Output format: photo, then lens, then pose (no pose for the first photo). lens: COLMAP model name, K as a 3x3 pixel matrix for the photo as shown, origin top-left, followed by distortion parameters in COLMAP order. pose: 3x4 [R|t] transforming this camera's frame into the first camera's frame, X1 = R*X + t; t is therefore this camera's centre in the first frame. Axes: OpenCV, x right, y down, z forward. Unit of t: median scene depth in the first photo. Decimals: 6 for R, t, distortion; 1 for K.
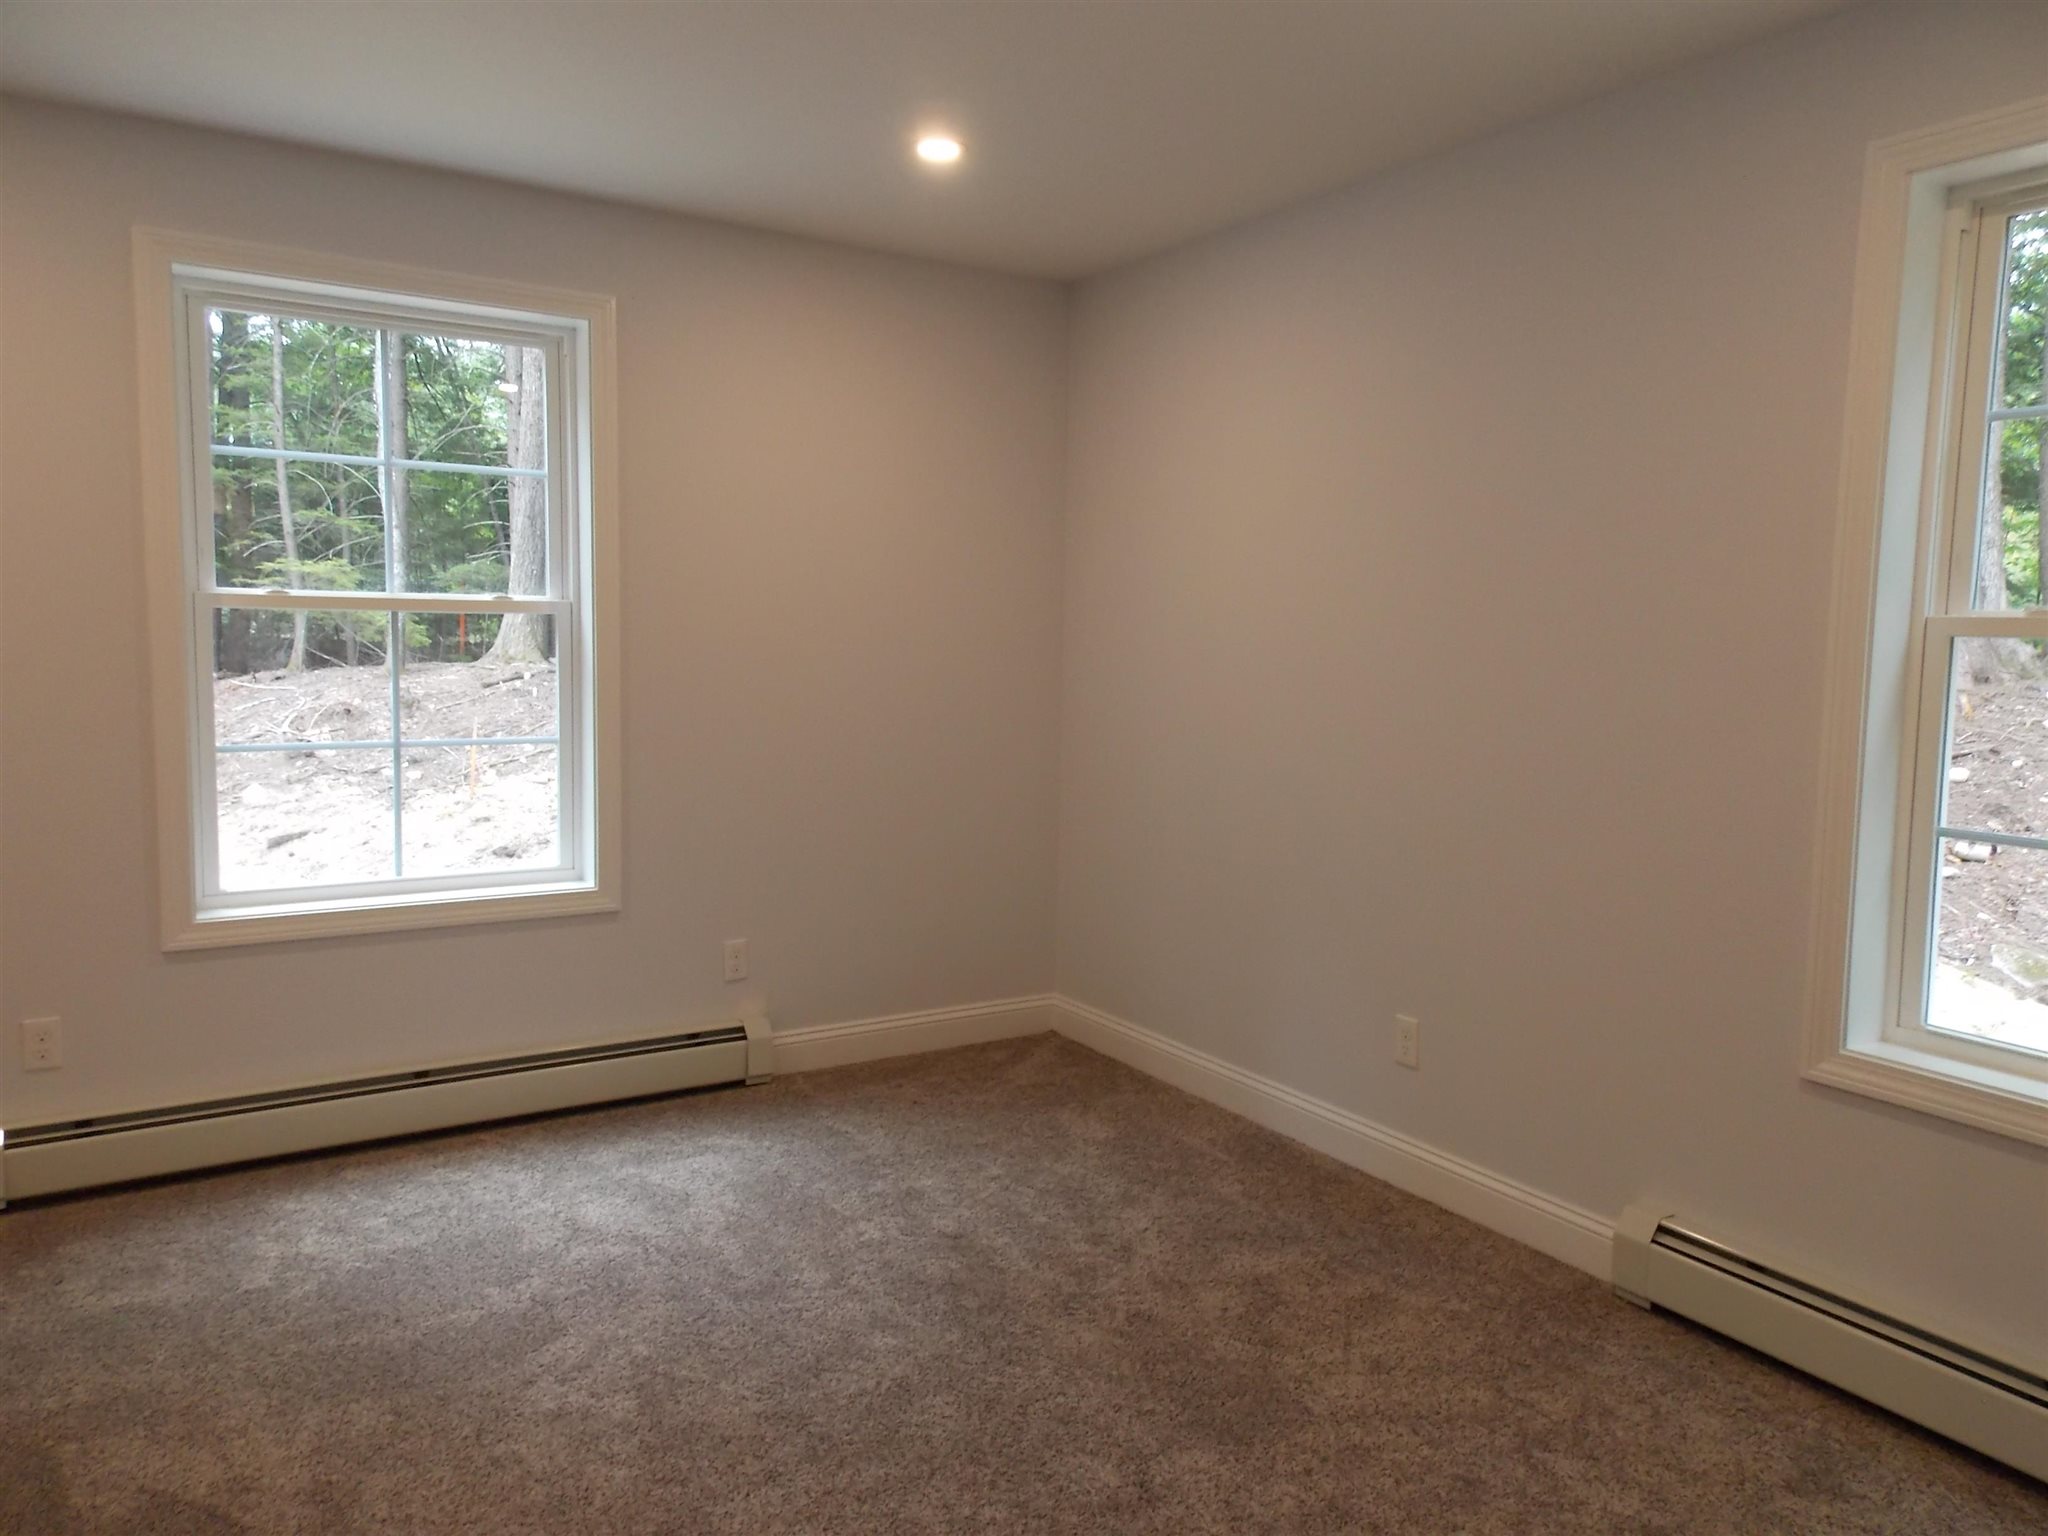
lens RADIAL K [[1466.5, 0, 1022.5], [0, 1466.5, 731.5], [0, 0, 1]] dist [0.067726, -0.001063]
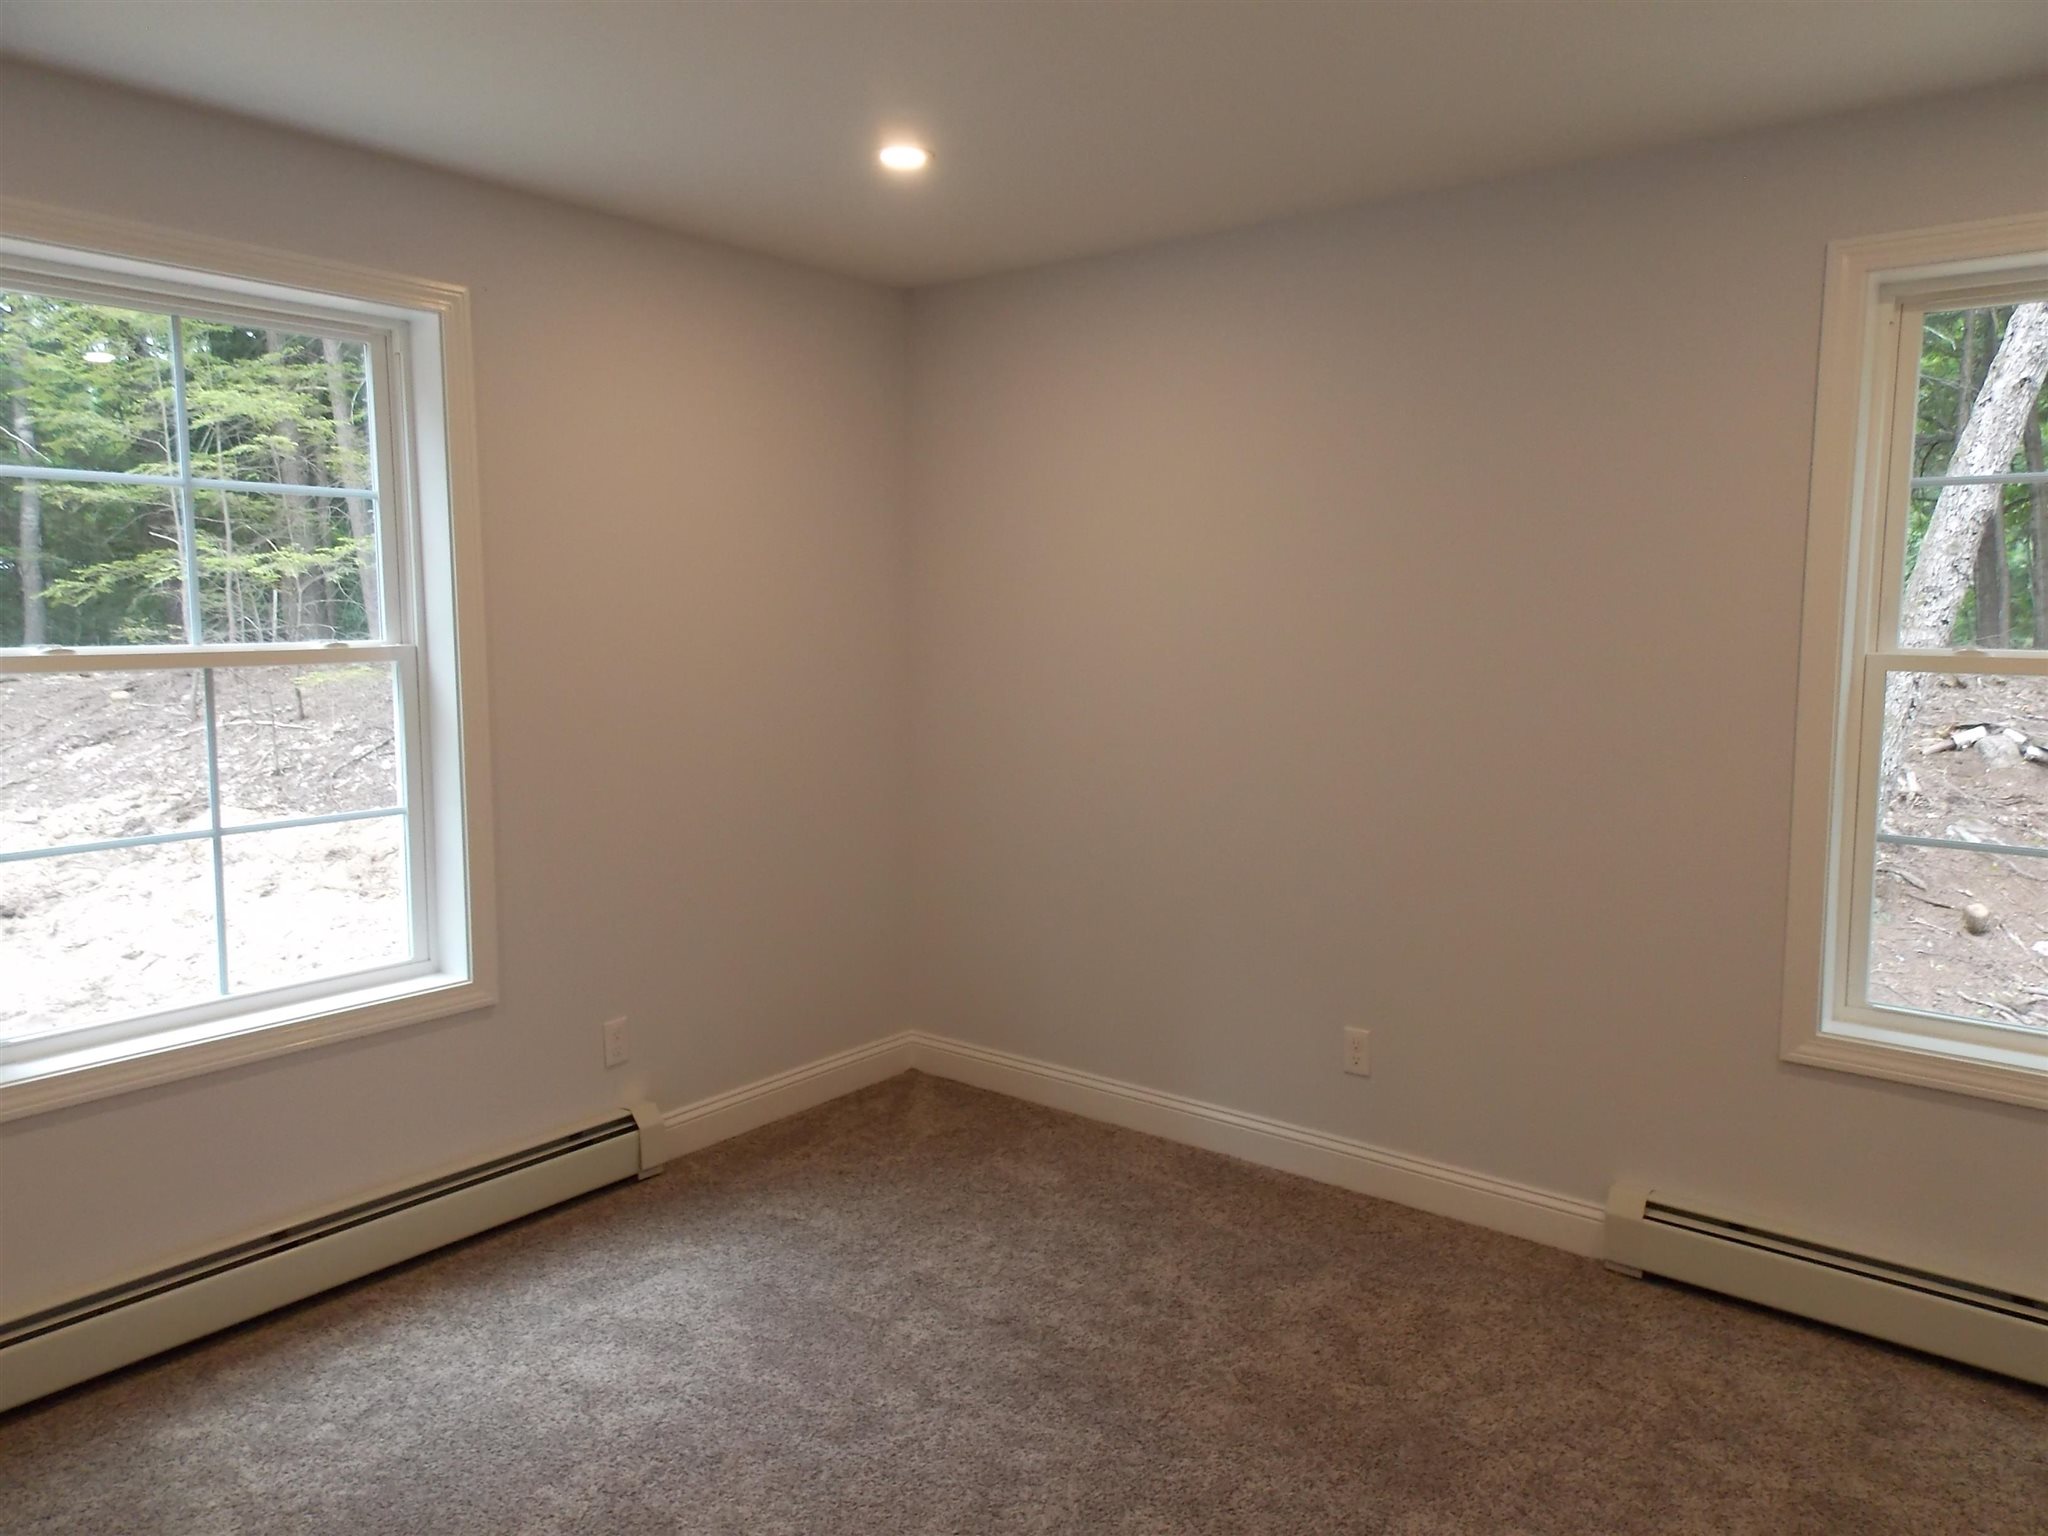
lens RADIAL K [[1472.5, 0, 1032.5], [0, 1472.5, 733.0], [0, 0, 1]] dist [0.064815, -0.005077]
pose [[0.942134, -0.047640, 0.331835, -0.299336], [0.039729, 0.998742, 0.030588, -0.058347], [-0.332874, -0.015635, 0.942842, 0.092111]]
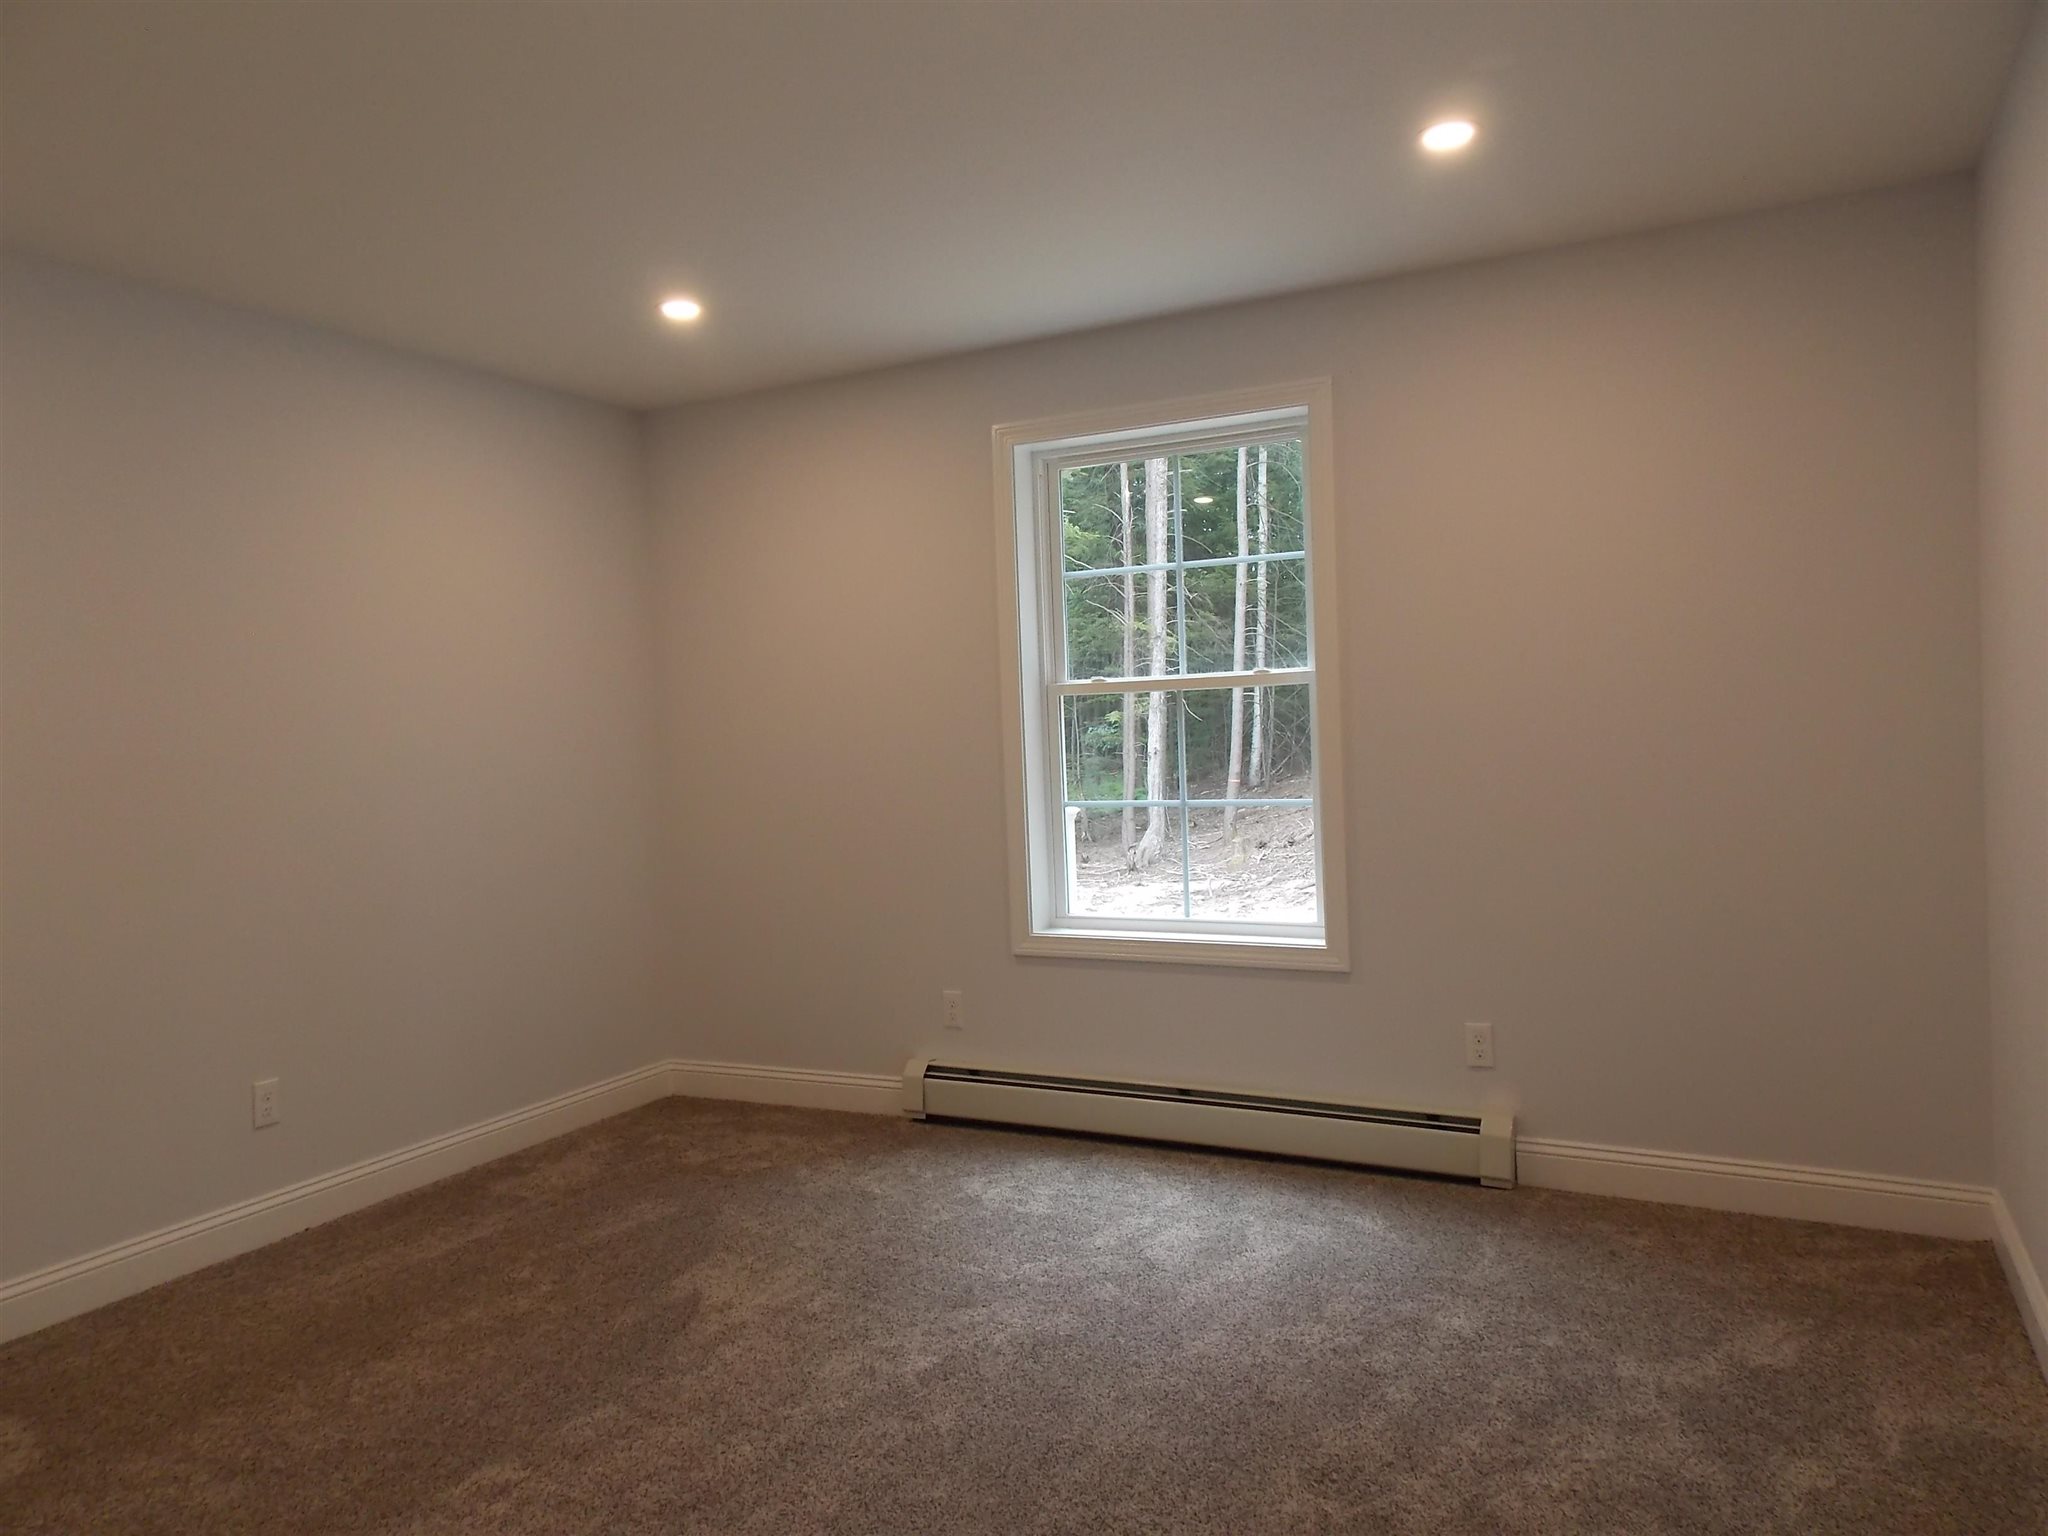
lens RADIAL K [[1472.5, 0, 1032.5], [0, 1472.5, 733.0], [0, 0, 1]] dist [0.064815, -0.005077]
pose [[0.518004, -0.026994, -0.854952, 0.561306], [-0.020844, 0.998807, -0.044165, 0.007228], [0.855124, 0.040698, 0.516823, 0.326574]]
